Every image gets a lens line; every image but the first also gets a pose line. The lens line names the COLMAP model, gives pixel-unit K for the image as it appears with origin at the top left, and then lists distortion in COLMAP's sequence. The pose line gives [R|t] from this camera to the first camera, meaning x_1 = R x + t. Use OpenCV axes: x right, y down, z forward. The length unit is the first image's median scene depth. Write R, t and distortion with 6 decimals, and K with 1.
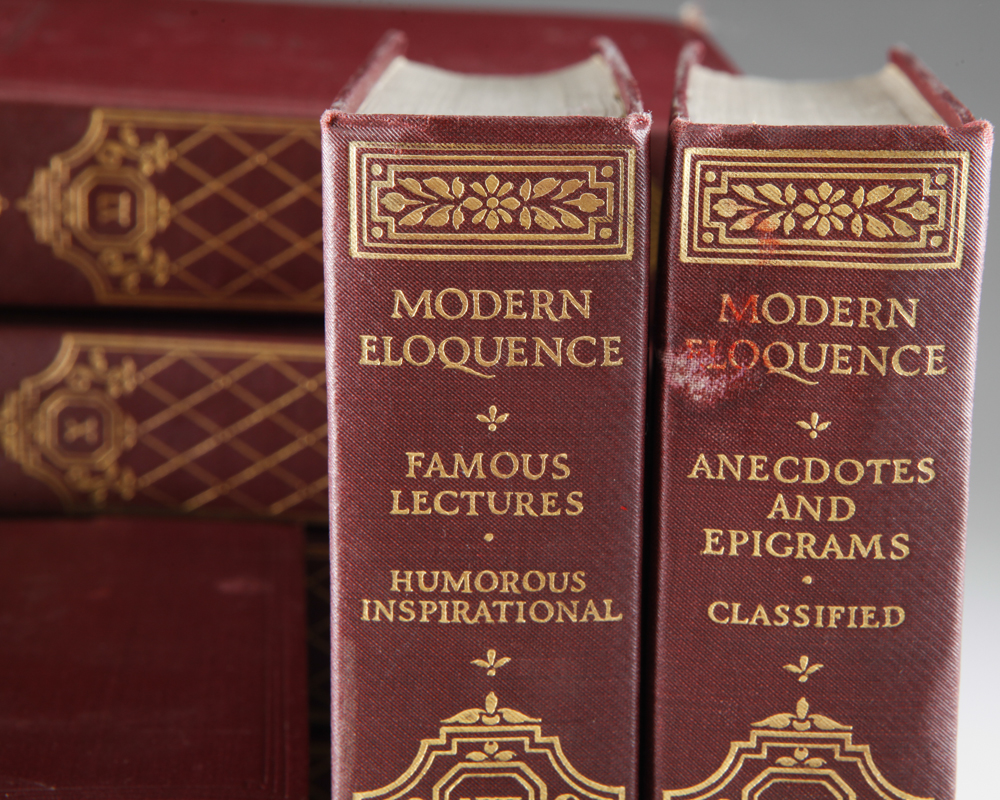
lens RADIAL K [[2221.1, 0, 500.0], [0, 2221.1, 400.0], [0, 0, 1]] dist [0.340303, 0.222510]
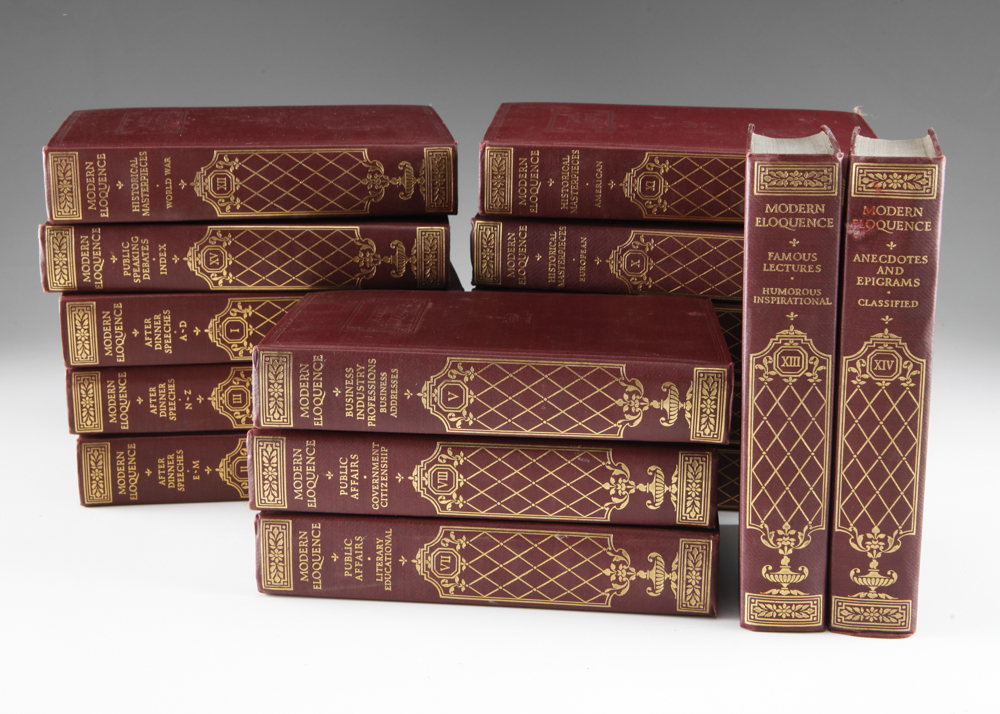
lens RADIAL K [[1503.0, 0, 500.0], [0, 1503.0, 357.0], [0, 0, 1]] dist [0.007385, 0.013681]
pose [[0.988998, 0.015468, -0.147117, -0.105850], [-0.013355, 0.999793, 0.015341, 0.151790], [0.147324, -0.013207, 0.989000, -1.321552]]
